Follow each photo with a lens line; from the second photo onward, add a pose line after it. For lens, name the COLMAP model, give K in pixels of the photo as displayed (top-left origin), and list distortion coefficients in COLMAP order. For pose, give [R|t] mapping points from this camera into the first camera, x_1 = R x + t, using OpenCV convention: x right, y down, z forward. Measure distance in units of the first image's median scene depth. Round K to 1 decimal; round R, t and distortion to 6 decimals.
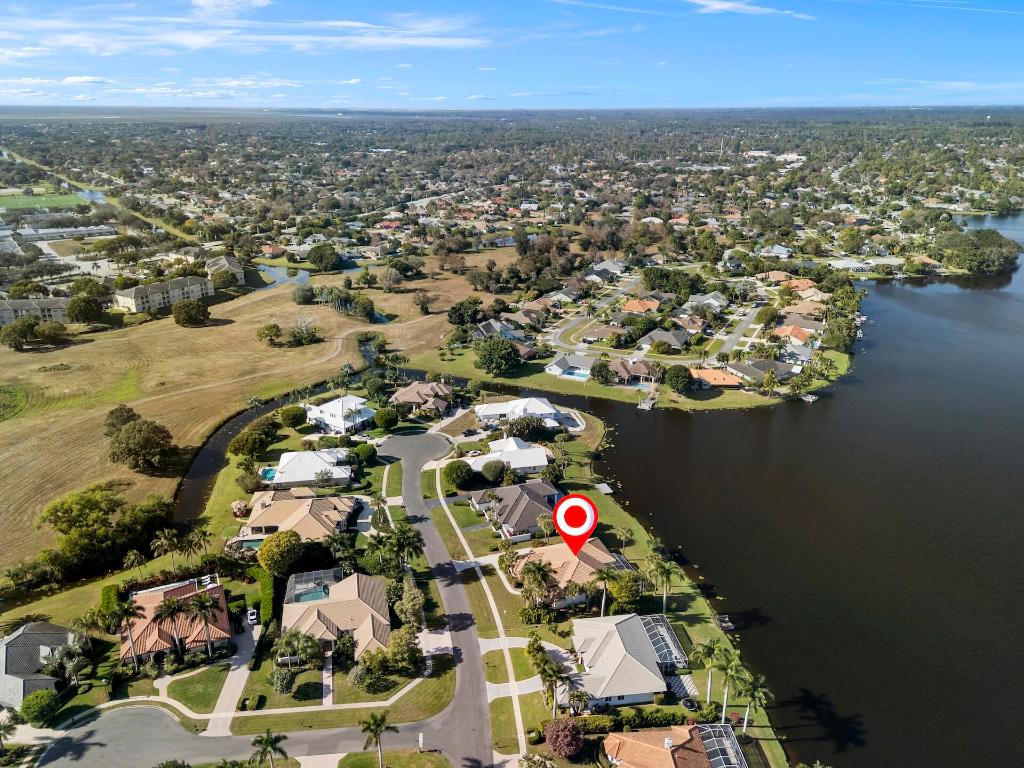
lens RADIAL K [[748.4, 0, 512.0], [0, 748.4, 384.0], [0, 0, 1]] dist [0.068320, -0.067993]
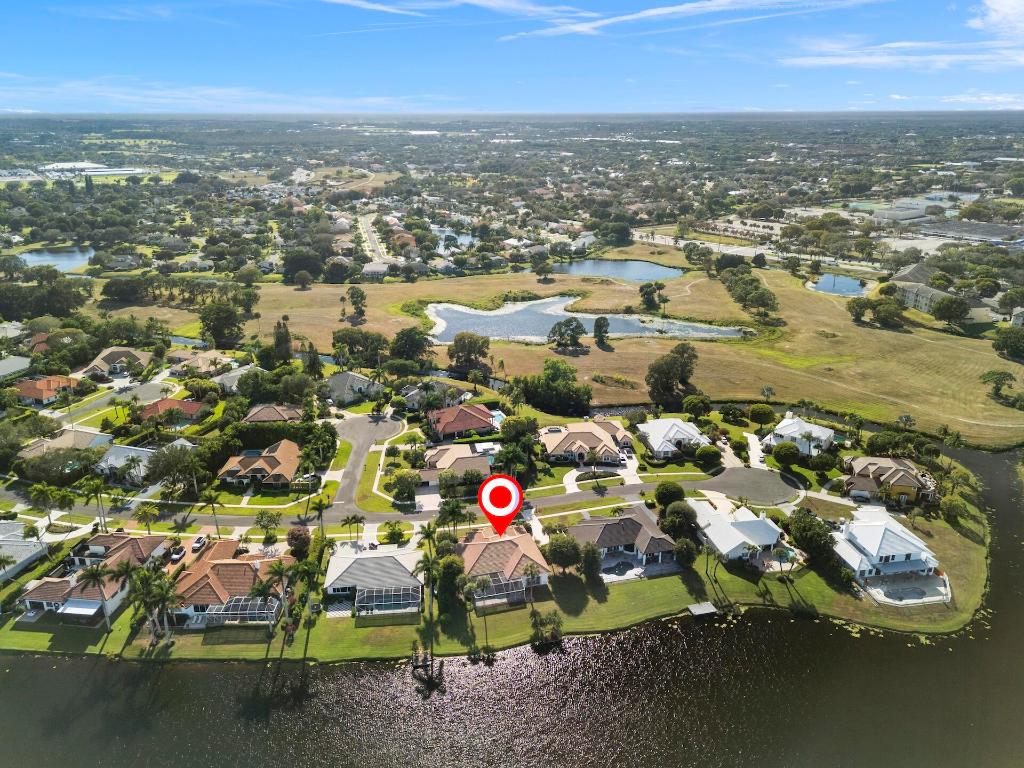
lens RADIAL K [[745.7, 0, 512.0], [0, 745.7, 384.0], [0, 0, 1]] dist [0.128947, -0.281967]
pose [[-0.038930, 0.342454, -0.938728, 1.008391], [-0.346989, 0.876347, 0.334087, -0.326256], [0.937061, 0.338734, 0.084712, 0.881316]]
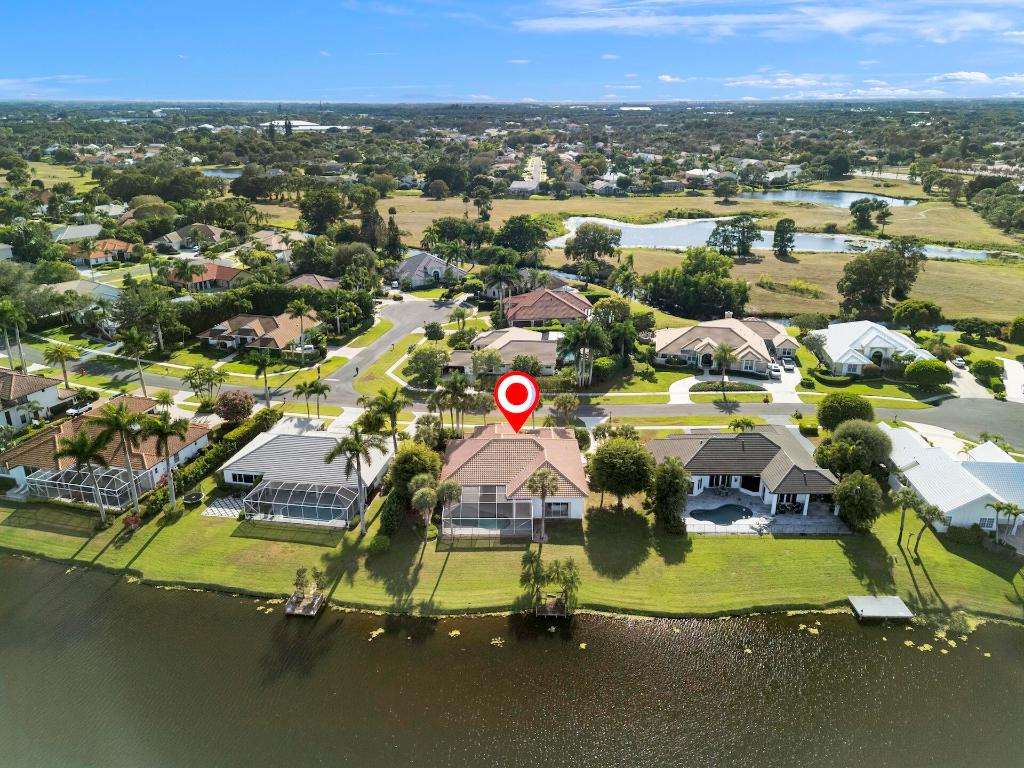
lens RADIAL K [[748.4, 0, 512.0], [0, 748.4, 384.0], [0, 0, 1]] dist [0.068320, -0.067993]
pose [[-0.306524, 0.335399, -0.890815, 0.623169], [-0.328233, 0.841218, 0.429668, -0.072569], [0.893480, 0.424099, -0.147765, 1.101979]]
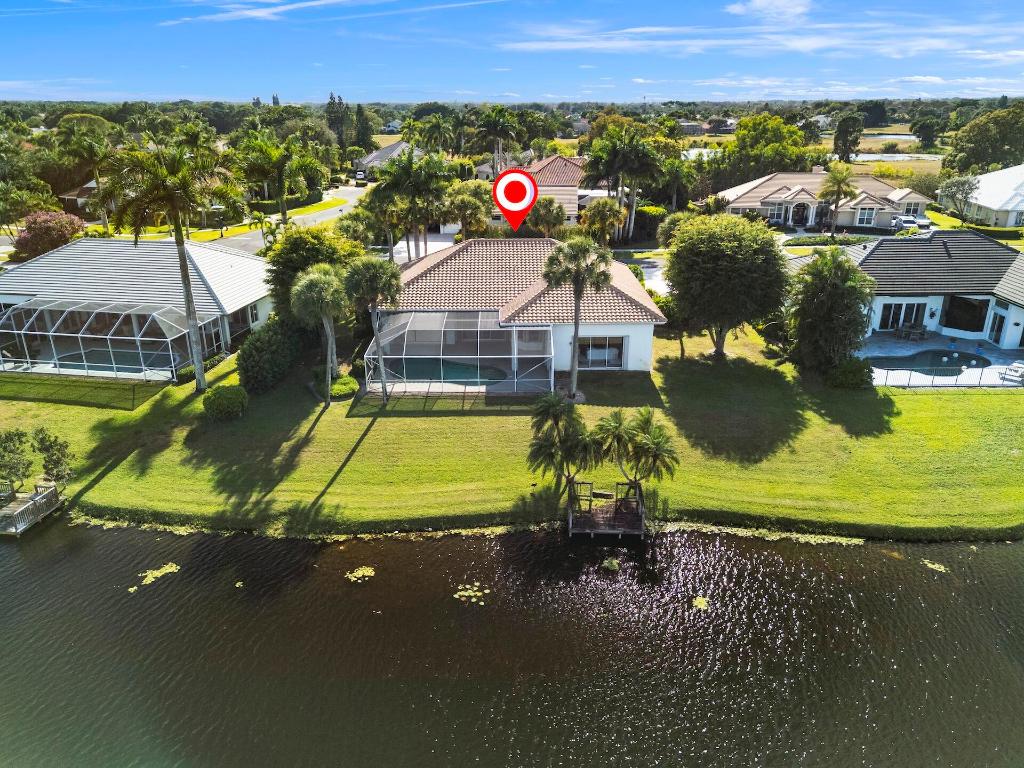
lens RADIAL K [[748.4, 0, 512.0], [0, 748.4, 384.0], [0, 0, 1]] dist [0.068320, -0.067993]
pose [[-0.306271, 0.331130, -0.892497, 0.402514], [-0.327316, 0.843757, 0.425369, 0.145104], [0.893903, 0.422407, -0.150034, 1.106936]]
